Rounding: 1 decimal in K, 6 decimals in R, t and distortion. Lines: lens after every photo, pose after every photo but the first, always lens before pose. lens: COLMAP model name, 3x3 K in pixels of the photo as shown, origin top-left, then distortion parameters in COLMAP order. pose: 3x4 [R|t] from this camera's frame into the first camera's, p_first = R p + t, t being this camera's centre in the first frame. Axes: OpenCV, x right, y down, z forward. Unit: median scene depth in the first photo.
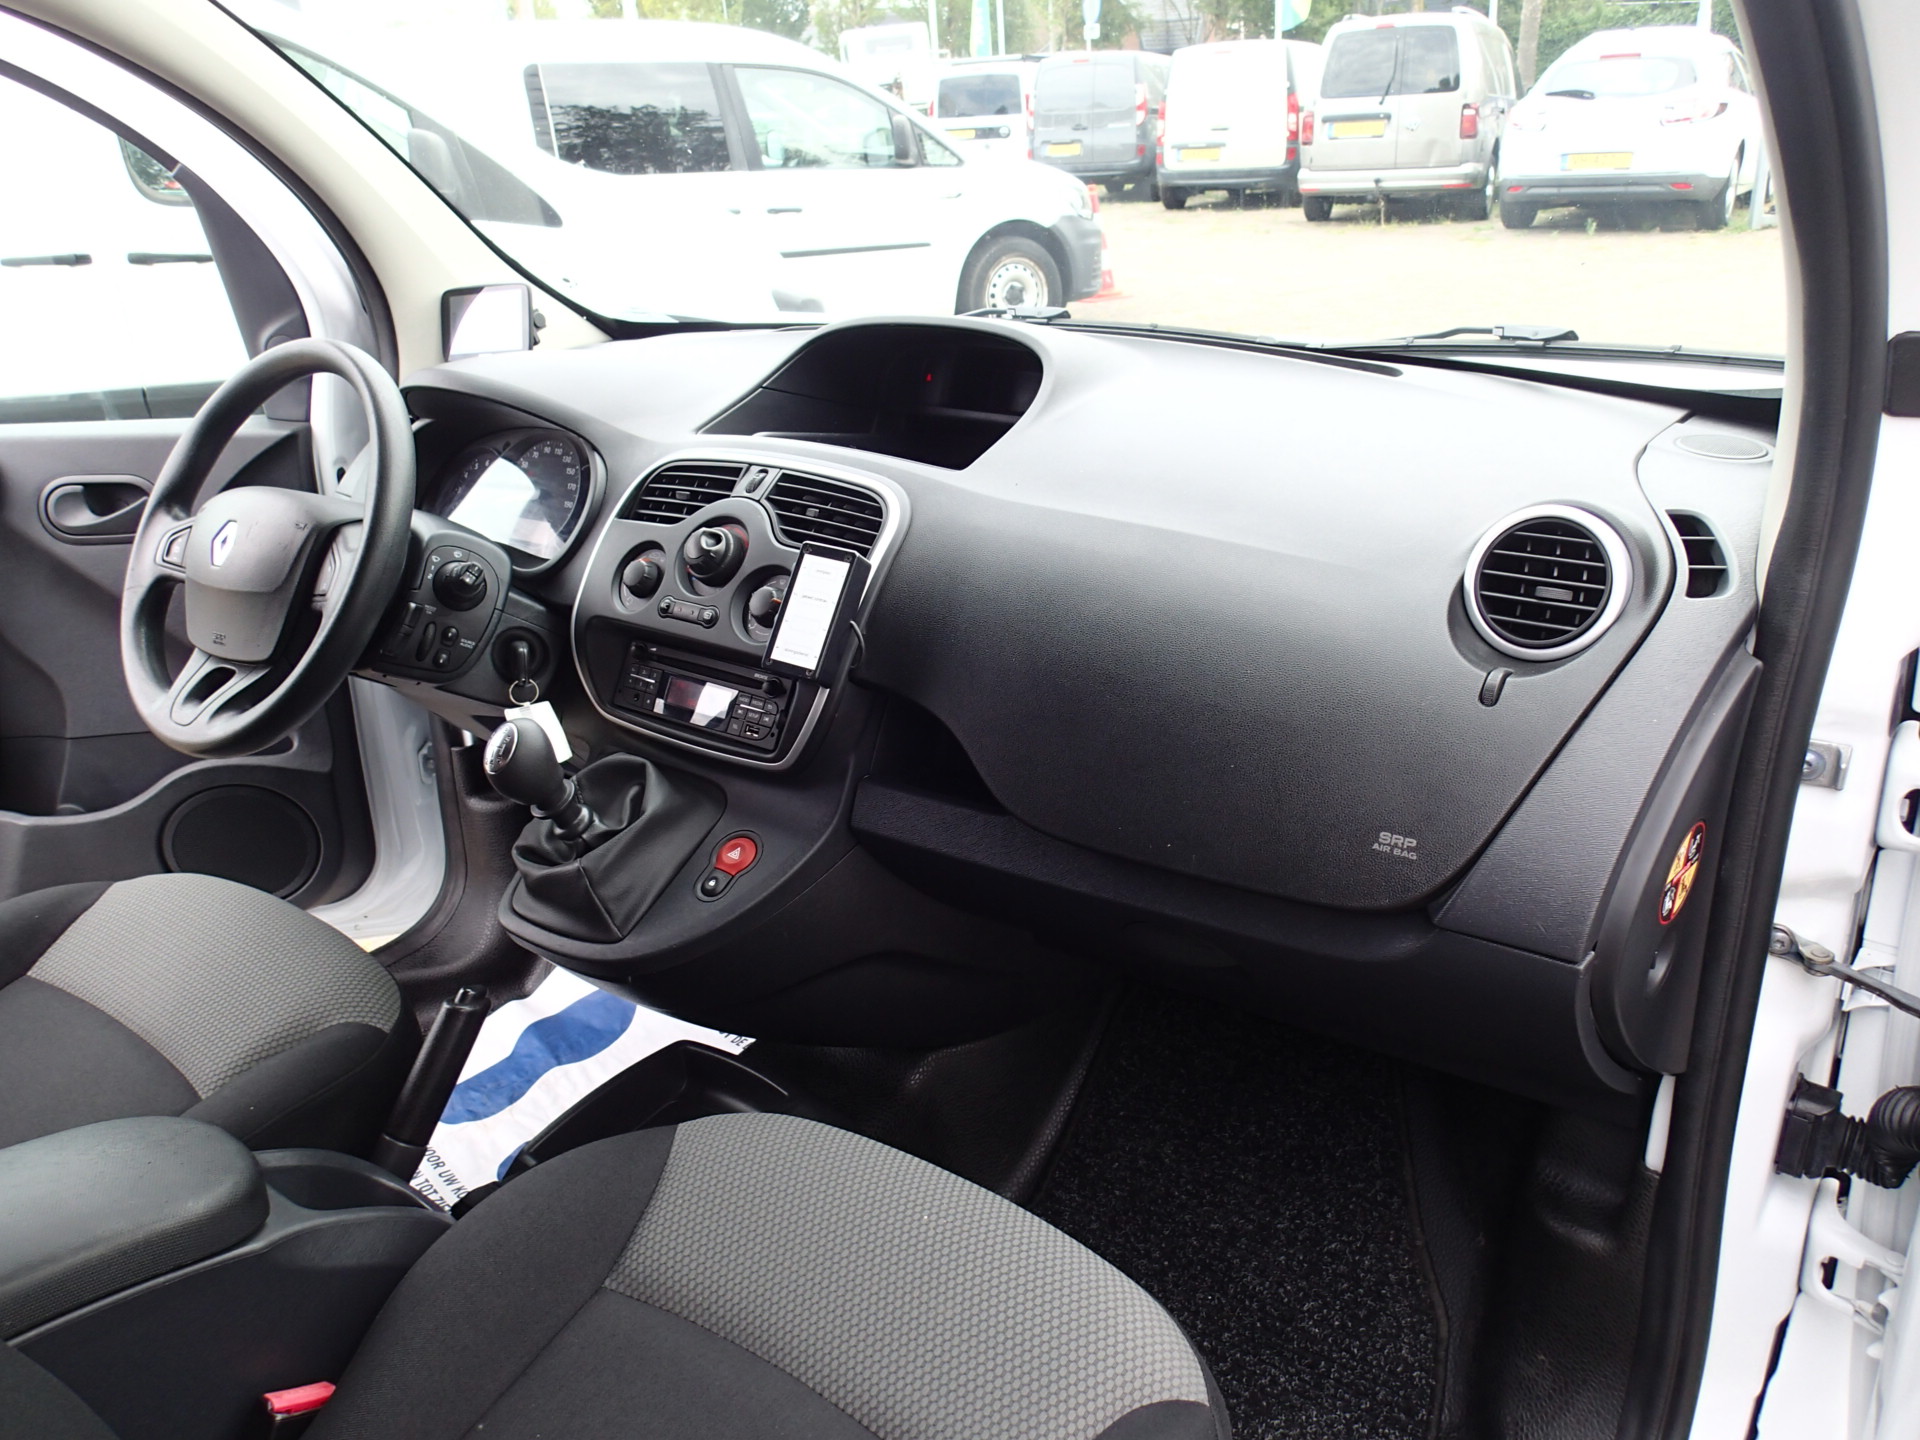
lens RADIAL K [[1421.7, 0, 957.9], [0, 1421.7, 734.2], [0, 0, 1]] dist [0.013750, -0.012549]
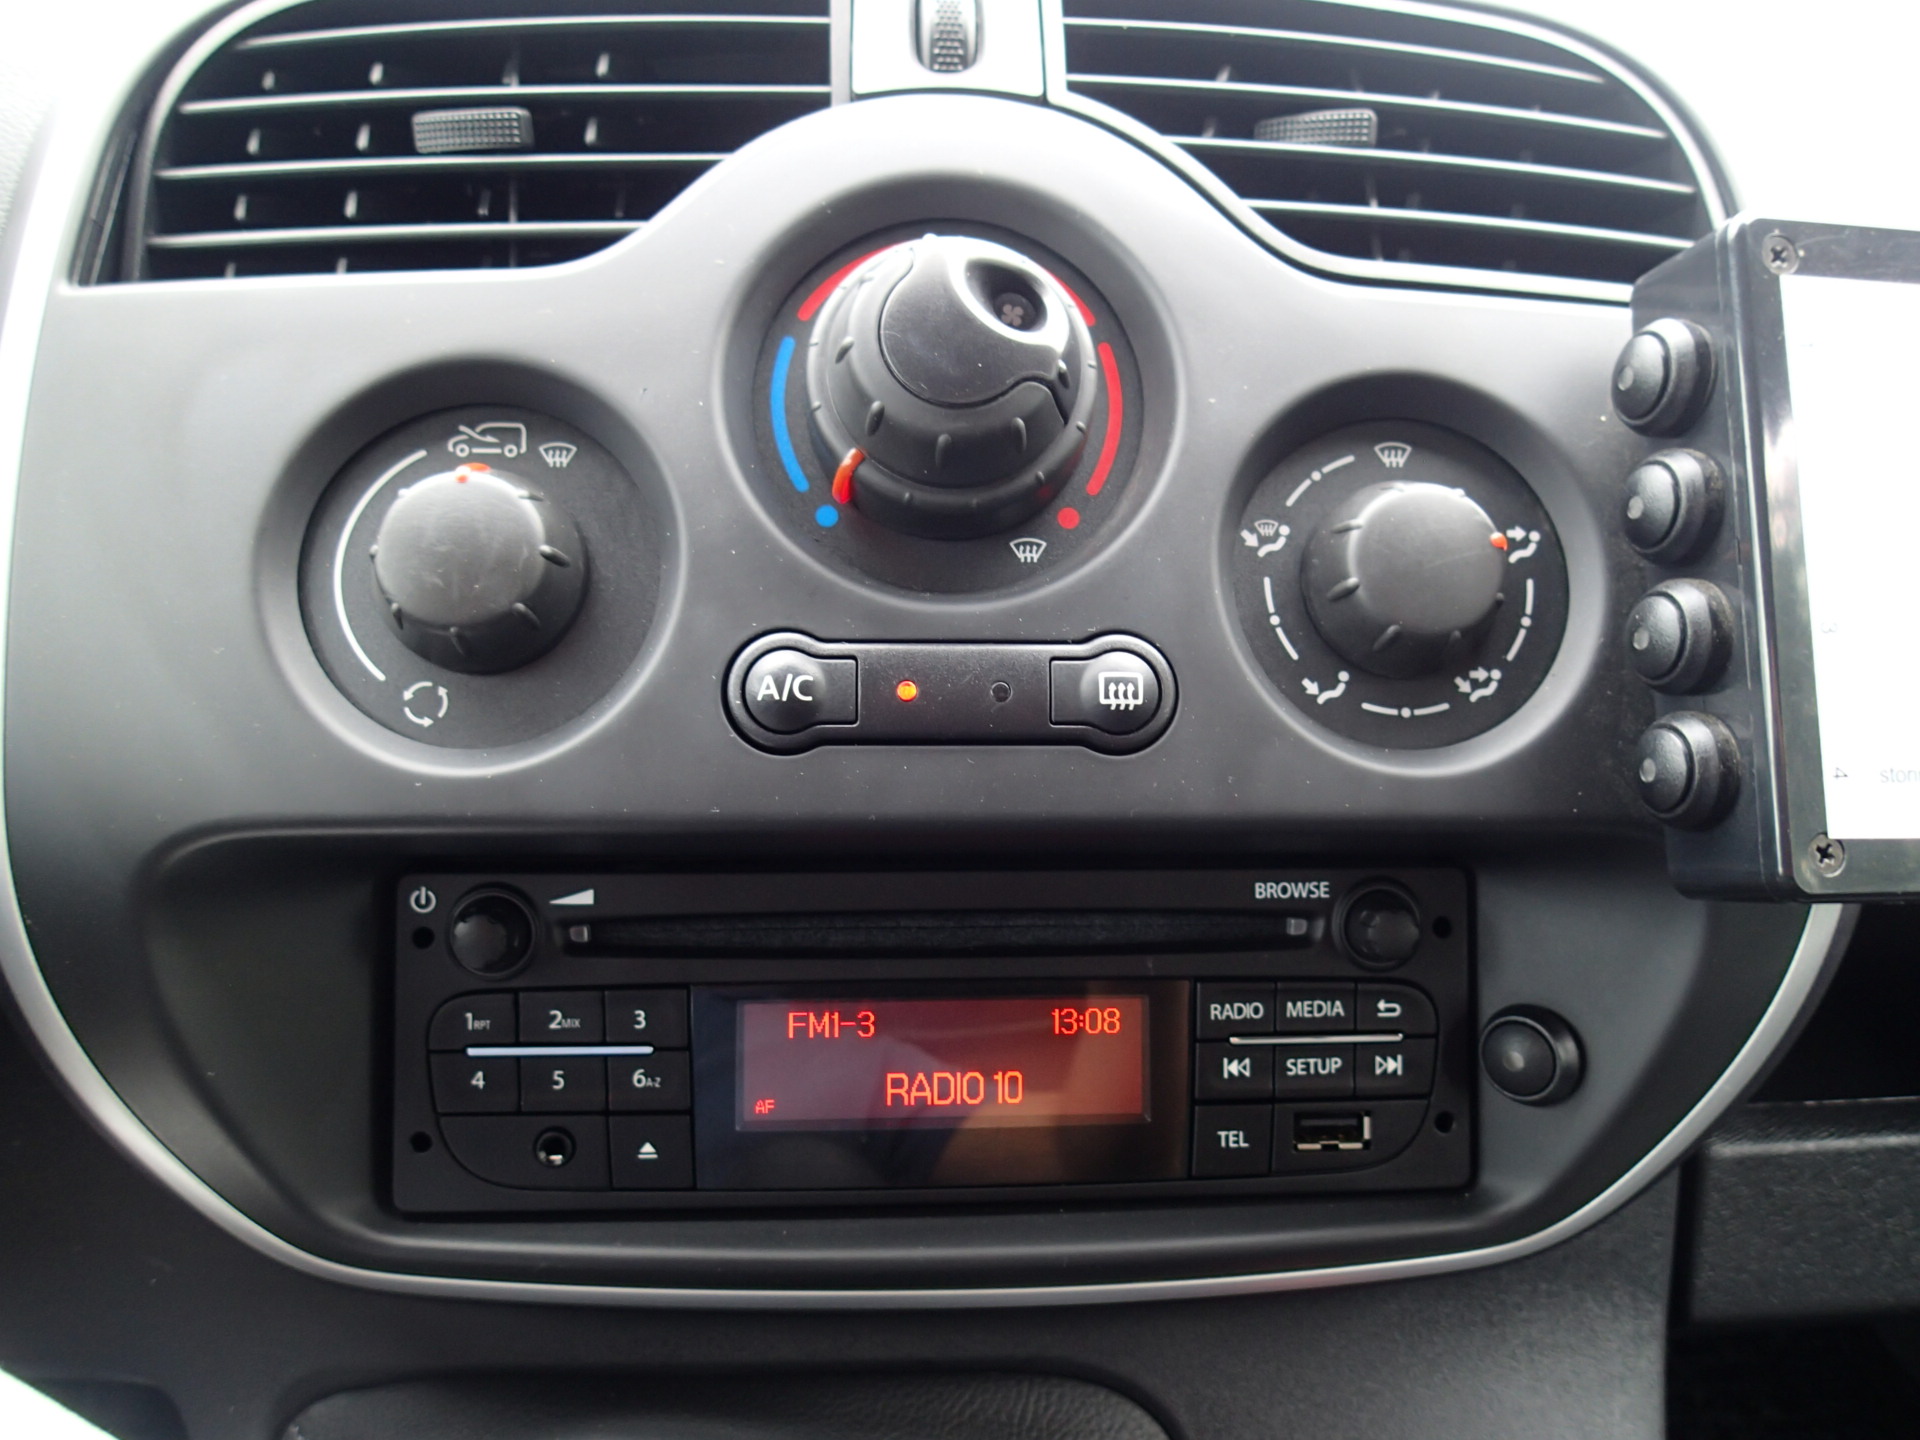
lens RADIAL K [[1421.7, 0, 991.7], [0, 1421.7, 707.9], [0, 0, 1]] dist [0.013750, -0.012549]
pose [[0.758077, -0.260728, 0.597779, -0.284450], [0.198487, 0.965363, 0.169340, -0.109611], [-0.621226, -0.009721, 0.783571, 0.805403]]
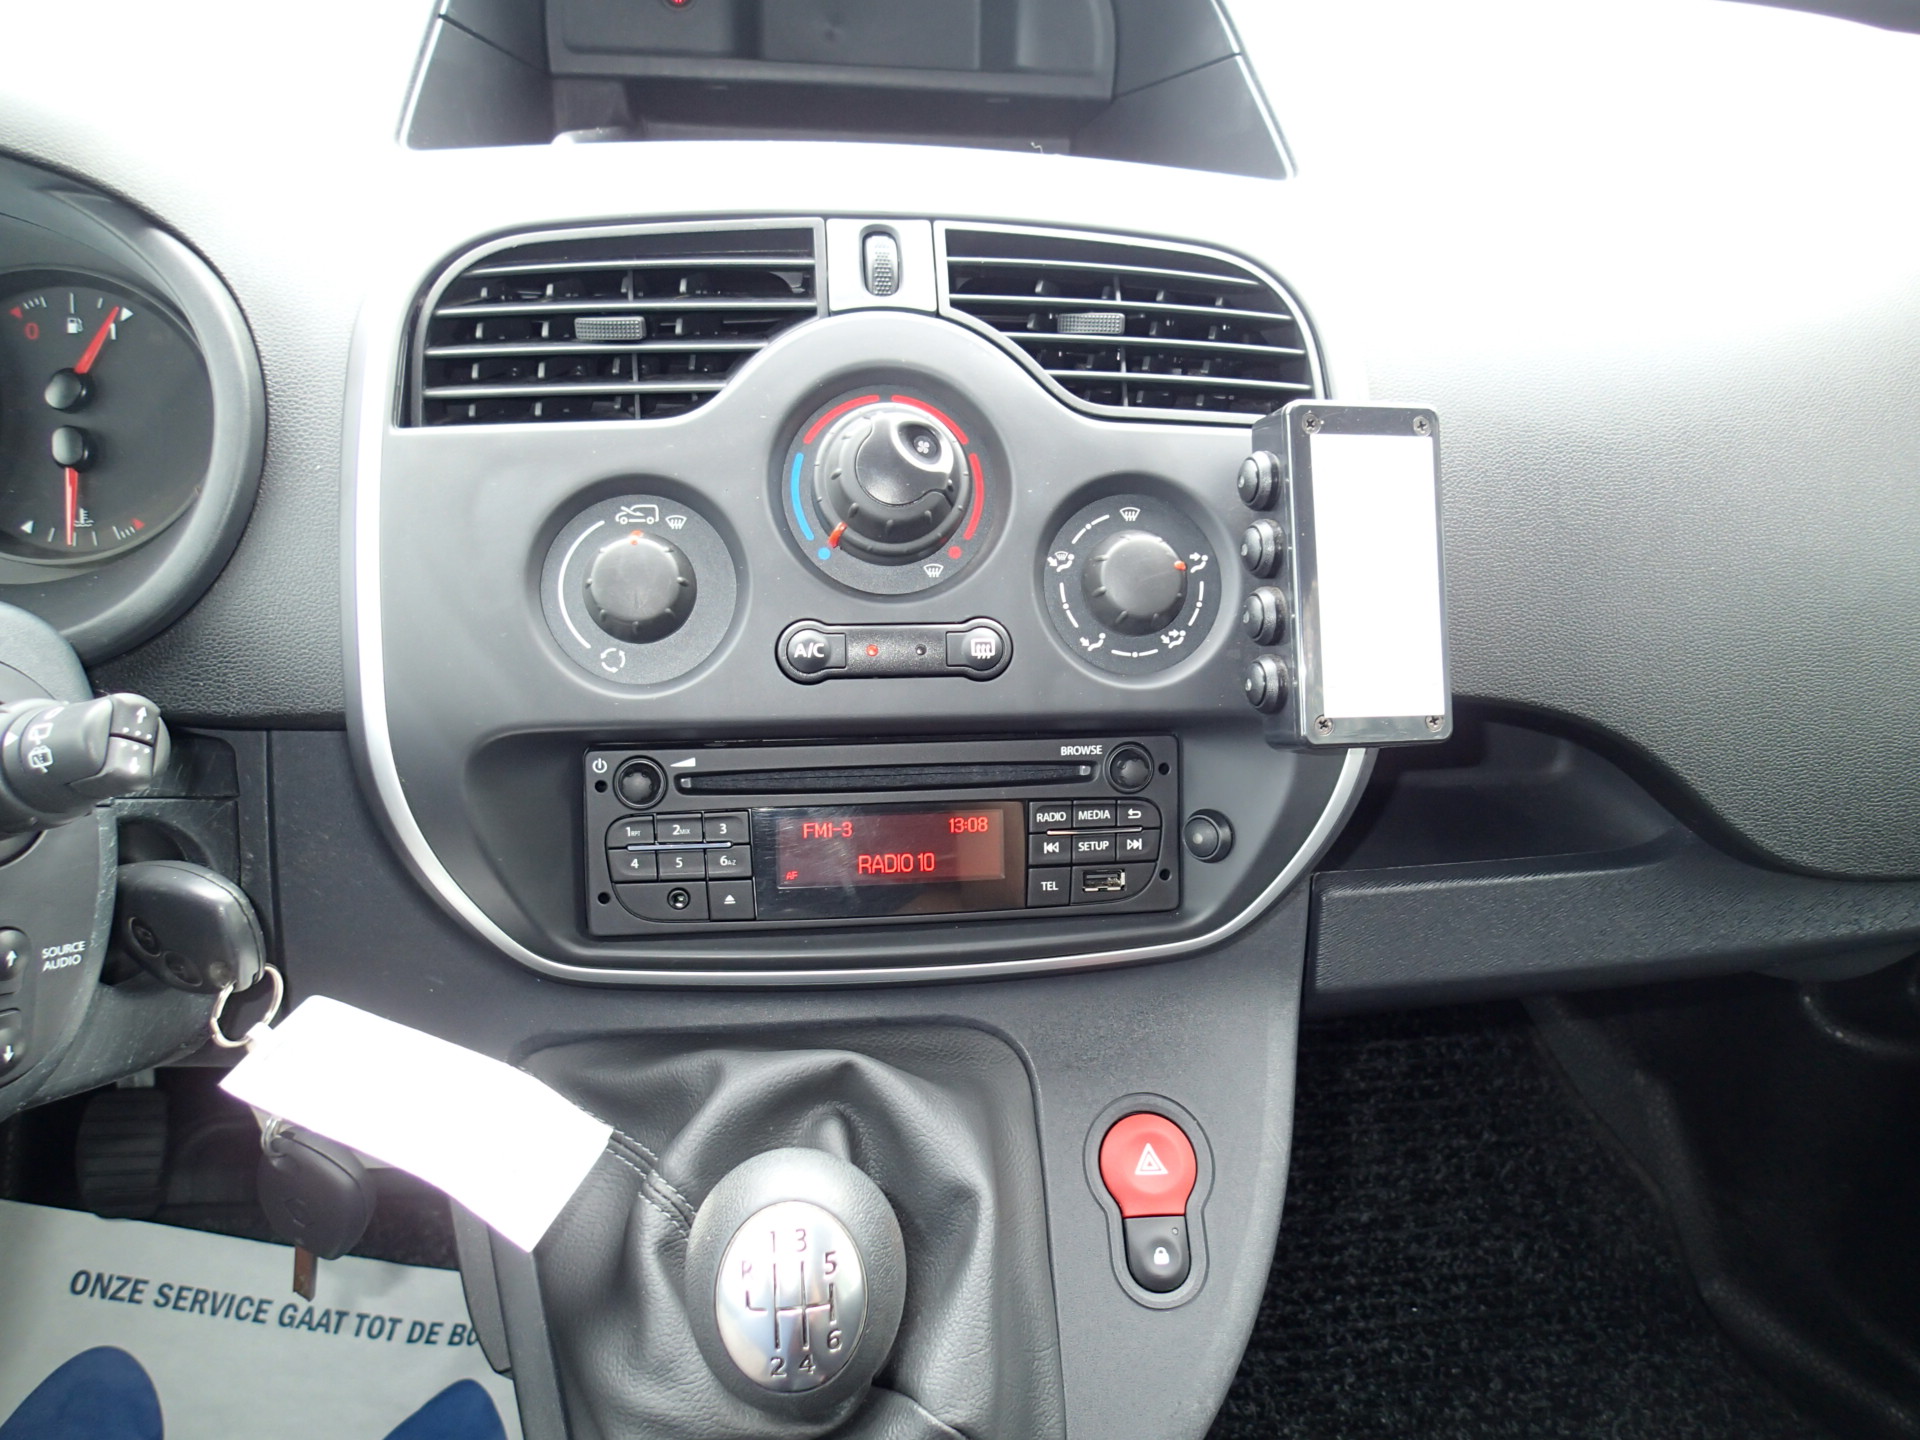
lens RADIAL K [[1421.7, 0, 984.9], [0, 1421.7, 705.6], [0, 0, 1]] dist [0.013750, -0.012549]
pose [[0.708664, -0.323048, 0.627245, -0.386148], [0.198959, 0.944440, 0.261626, -0.155572], [-0.676913, -0.060609, 0.733564, 0.680145]]
